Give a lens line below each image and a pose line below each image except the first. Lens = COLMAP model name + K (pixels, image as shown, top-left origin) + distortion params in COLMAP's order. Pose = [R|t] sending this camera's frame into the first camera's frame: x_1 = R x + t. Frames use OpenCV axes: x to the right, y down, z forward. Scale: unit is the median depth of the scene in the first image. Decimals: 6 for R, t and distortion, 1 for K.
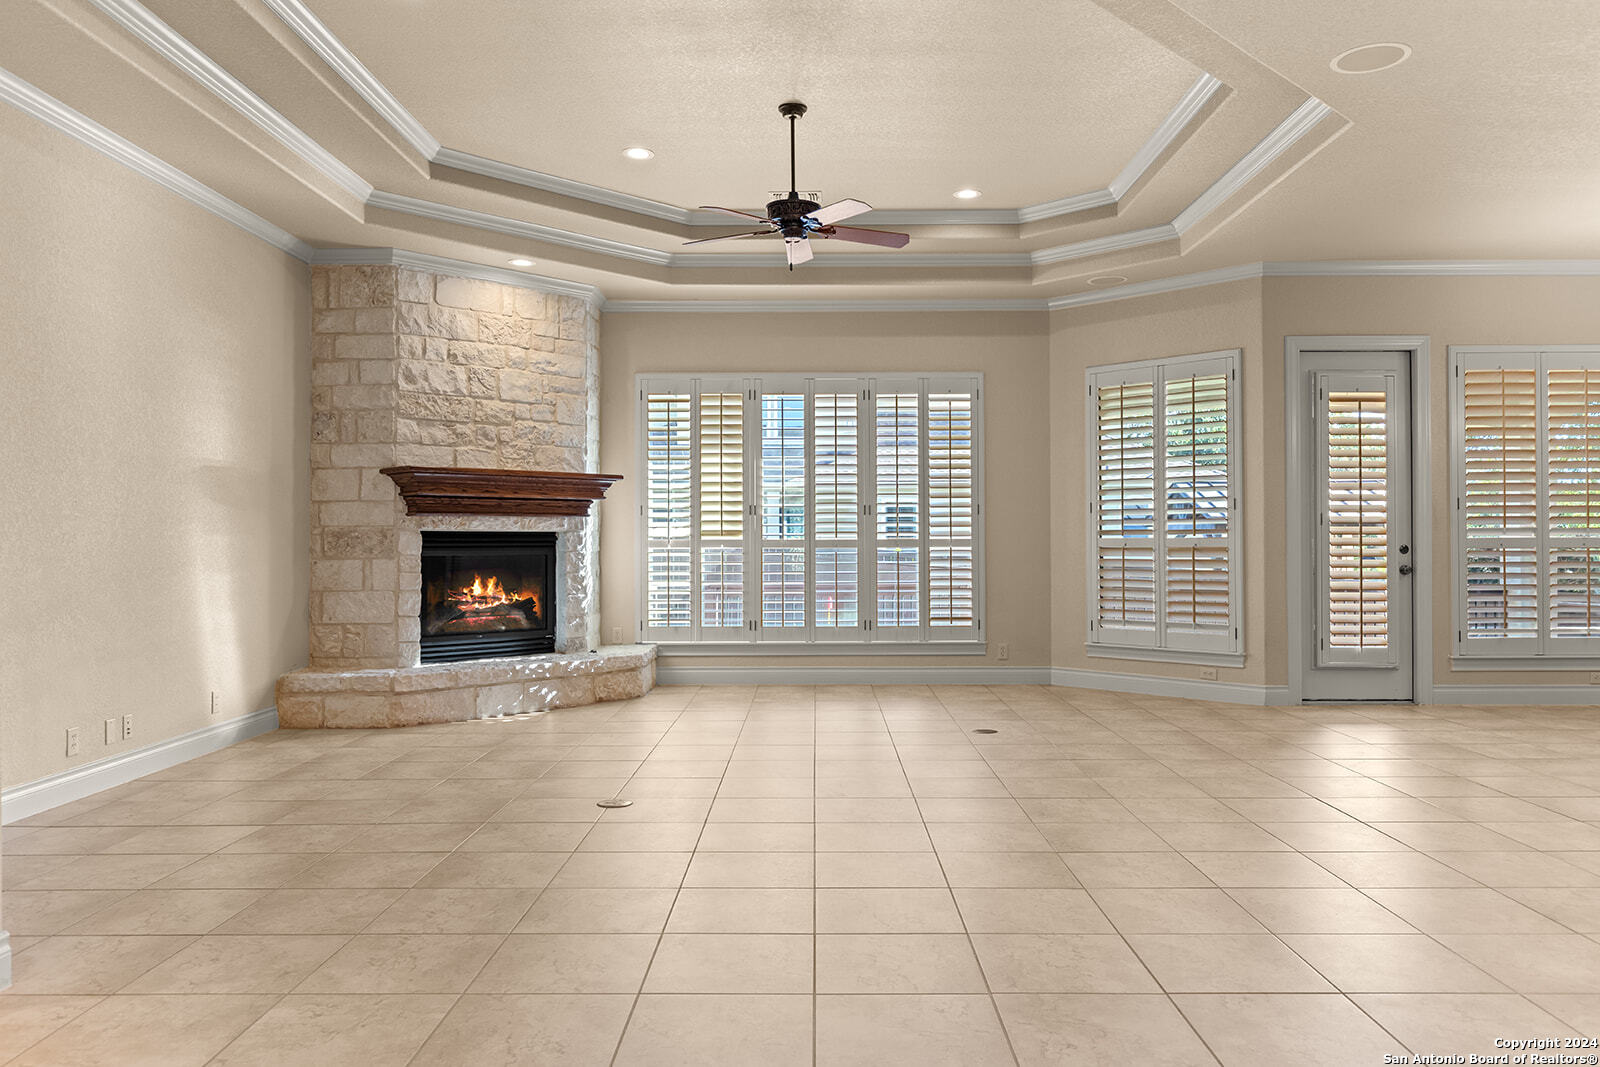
lens RADIAL K [[1143.0, 0, 799.8], [0, 1143.0, 529.8], [0, 0, 1]] dist [-0.008114, -0.003202]
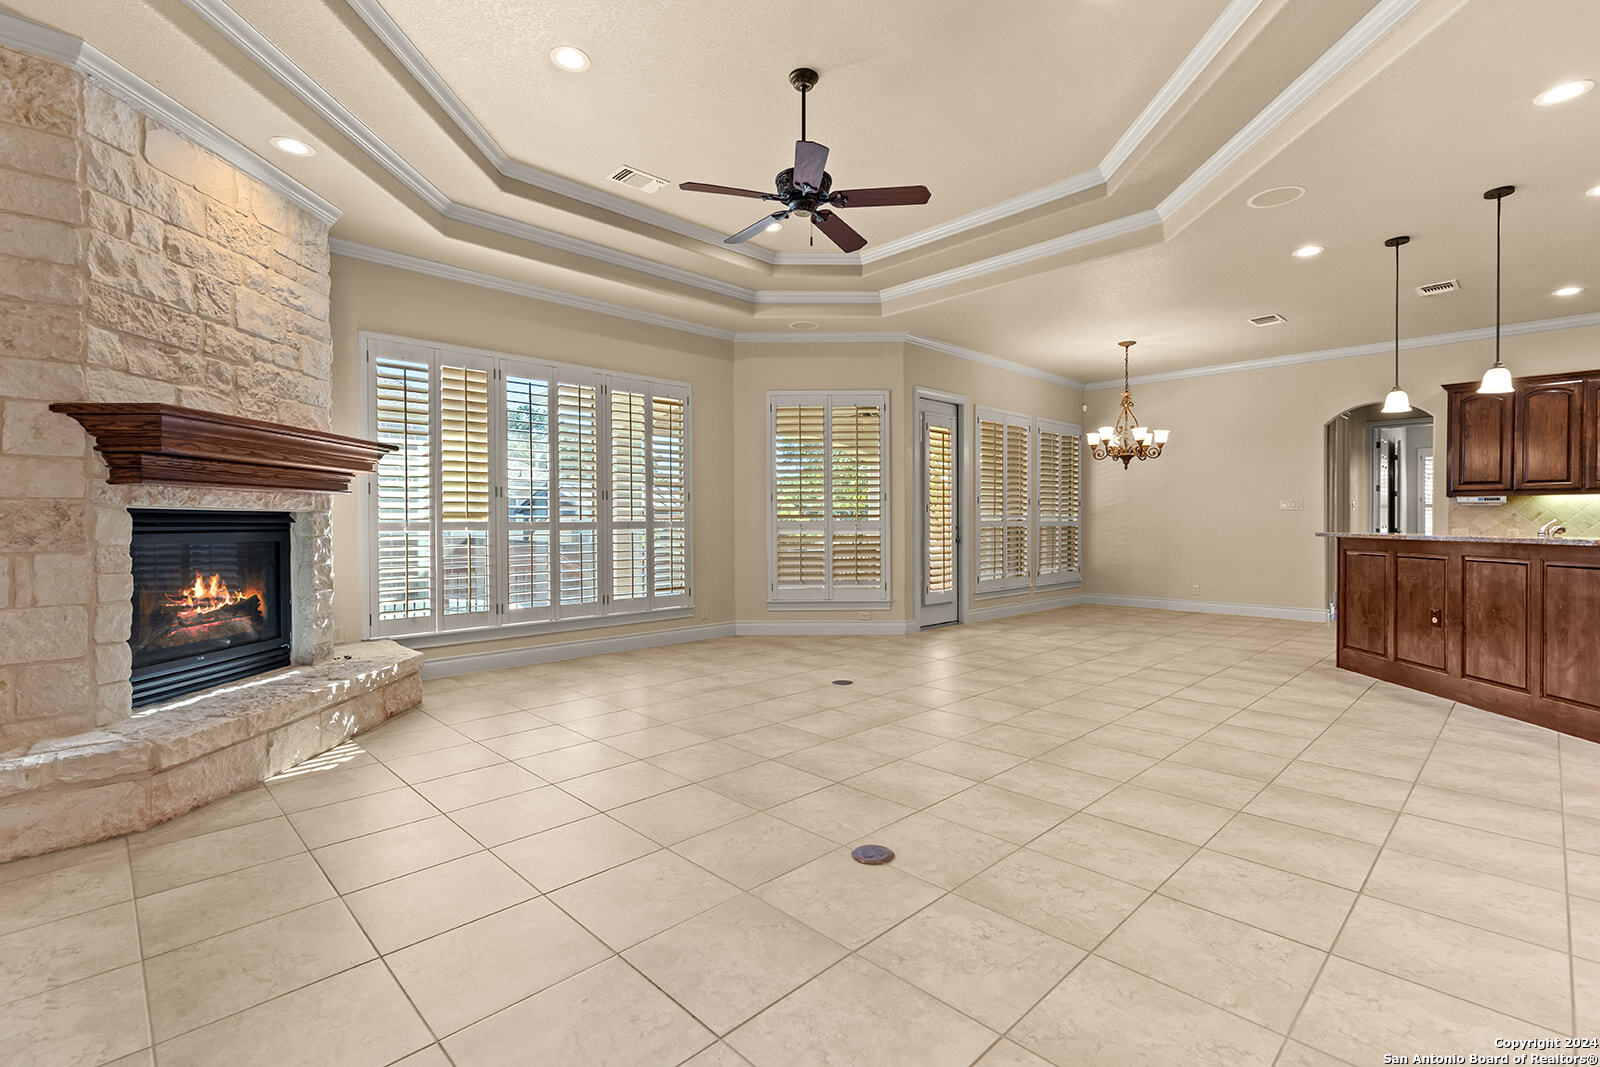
lens RADIAL K [[721.3, 0, 812.8], [0, 721.3, 532.4], [0, 0, 1]] dist [-0.004857, 0.000909]
pose [[0.704084, -0.010316, 0.710042, -0.330361], [-0.005192, 0.999793, 0.019674, 0.004609], [-0.710098, -0.017538, 0.703885, 0.418375]]
